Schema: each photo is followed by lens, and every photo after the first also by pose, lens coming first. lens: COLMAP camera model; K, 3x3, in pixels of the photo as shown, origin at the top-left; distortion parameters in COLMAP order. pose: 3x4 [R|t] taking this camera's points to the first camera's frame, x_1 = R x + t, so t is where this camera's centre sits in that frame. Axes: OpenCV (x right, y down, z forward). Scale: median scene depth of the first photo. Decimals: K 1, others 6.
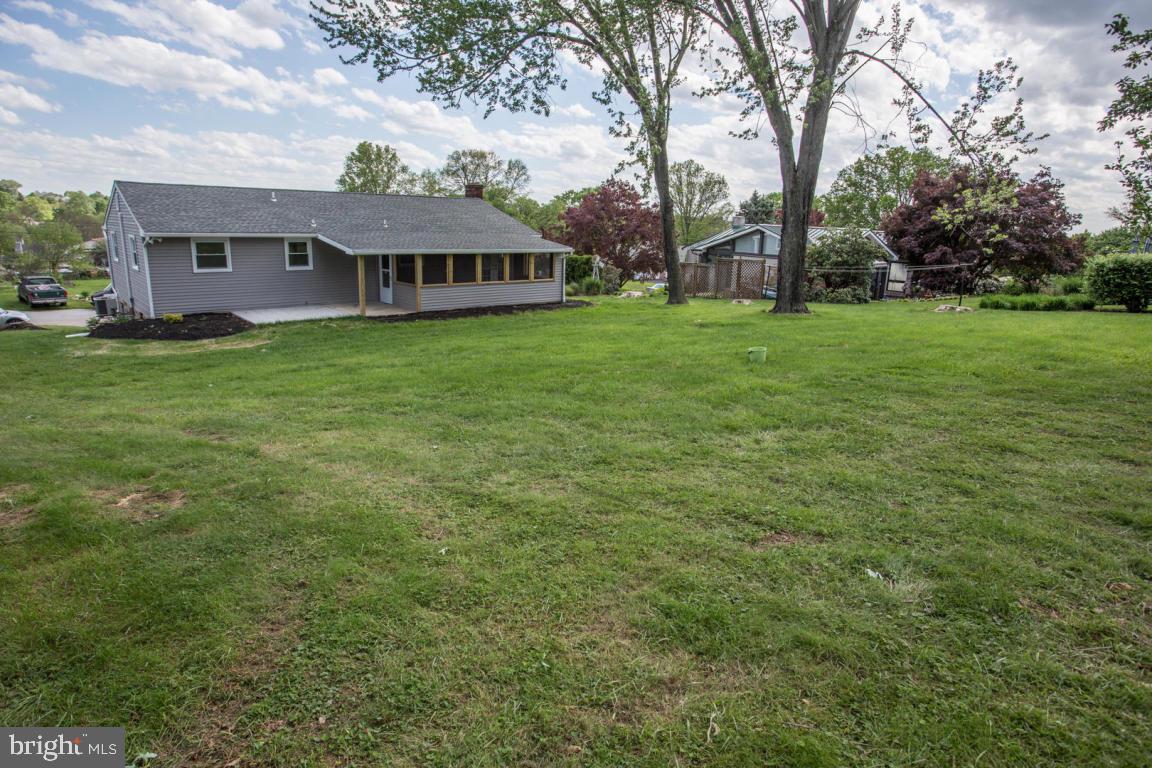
lens RADIAL K [[635.6, 0, 576.0], [0, 635.6, 384.0], [0, 0, 1]] dist [-0.021778, 0.000591]
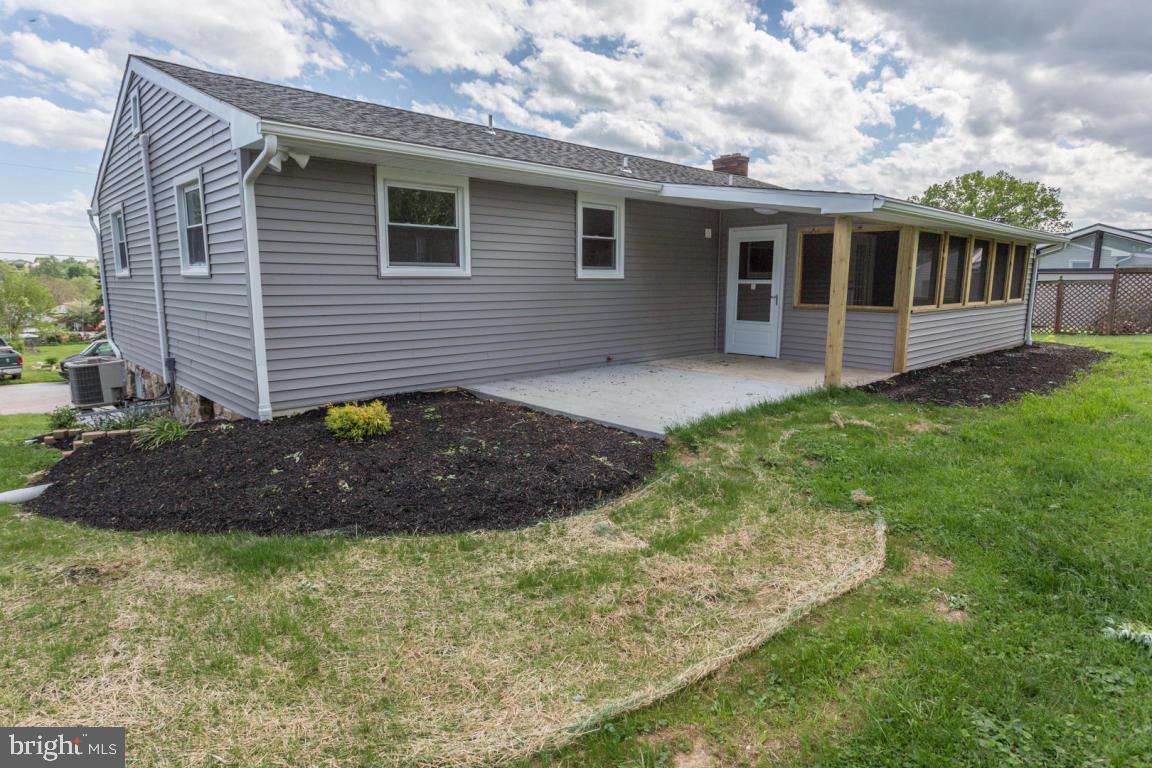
lens RADIAL K [[644.5, 0, 576.0], [0, 644.5, 384.0], [0, 0, 1]] dist [0.000573, -0.000388]
pose [[0.999336, -0.030749, 0.019569, -0.455887], [0.032358, 0.995593, -0.088026, -0.076652], [-0.016776, 0.088600, 0.995926, 0.590634]]
